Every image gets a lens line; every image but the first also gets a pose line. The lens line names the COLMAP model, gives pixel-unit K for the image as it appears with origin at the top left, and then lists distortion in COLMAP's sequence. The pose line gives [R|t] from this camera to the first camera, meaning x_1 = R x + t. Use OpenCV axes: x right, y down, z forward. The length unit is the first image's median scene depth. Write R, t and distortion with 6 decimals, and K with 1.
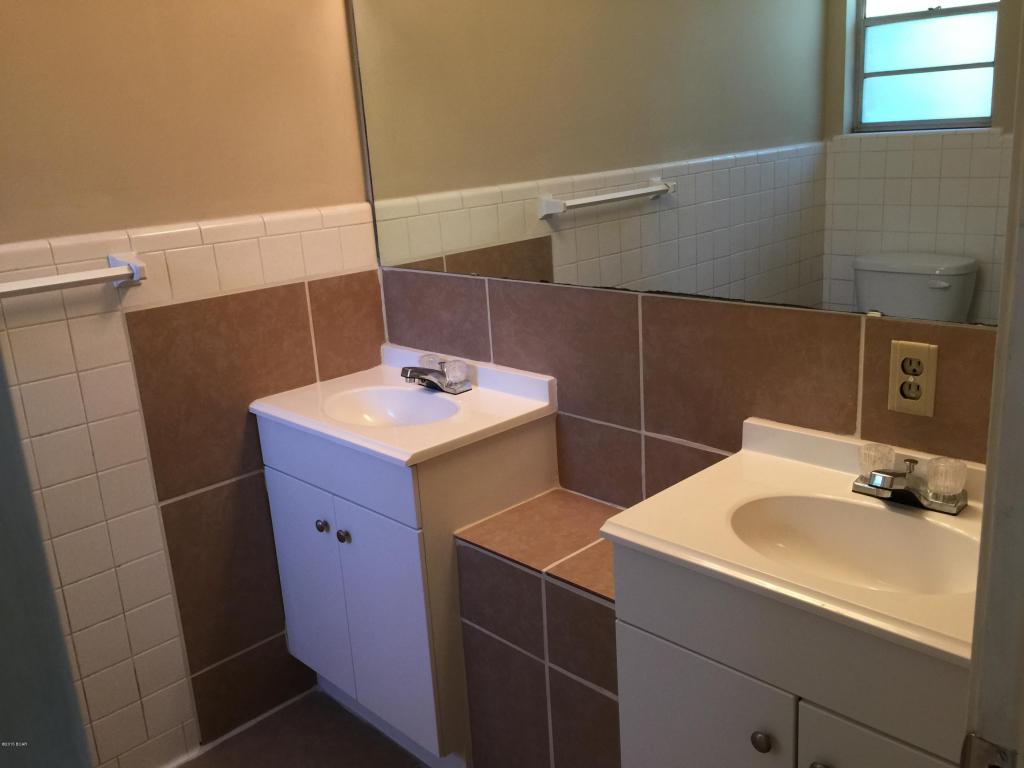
lens RADIAL K [[891.5, 0, 511.4], [0, 891.5, 377.3], [0, 0, 1]] dist [0.087648, -0.113314]
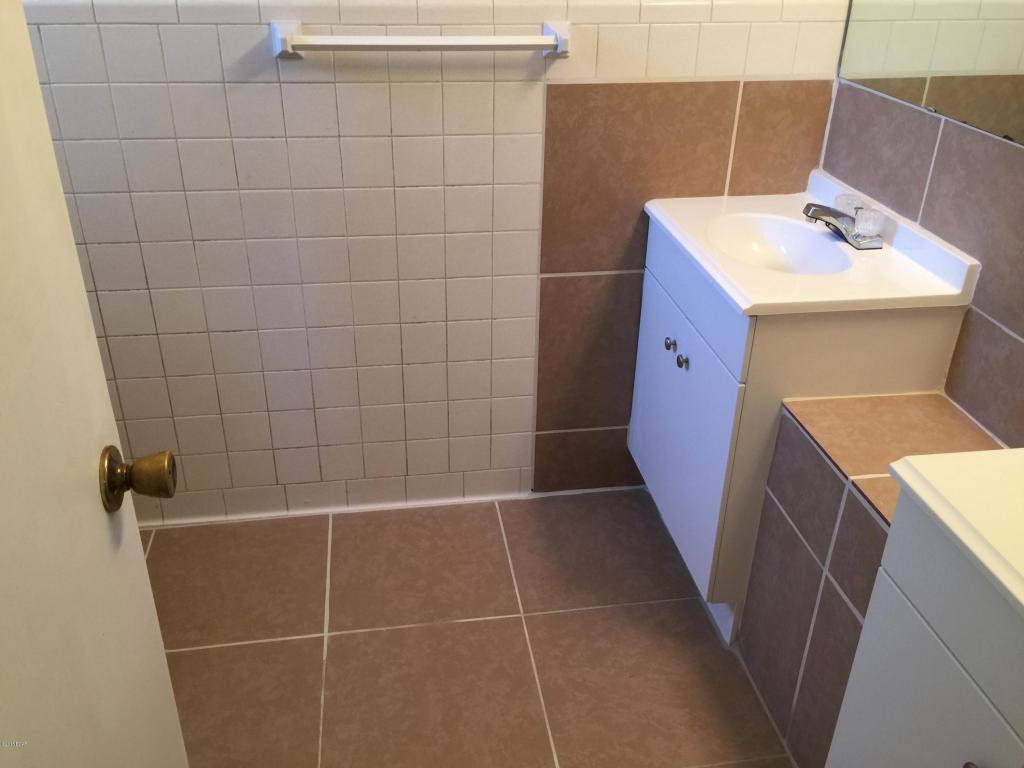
lens RADIAL K [[891.5, 0, 511.4], [0, 891.5, 377.3], [0, 0, 1]] dist [0.087648, -0.113314]
pose [[0.807714, 0.340924, -0.481008, 0.129169], [-0.218125, 0.930766, 0.293422, -0.048704], [0.547741, -0.132081, 0.826156, 0.091846]]
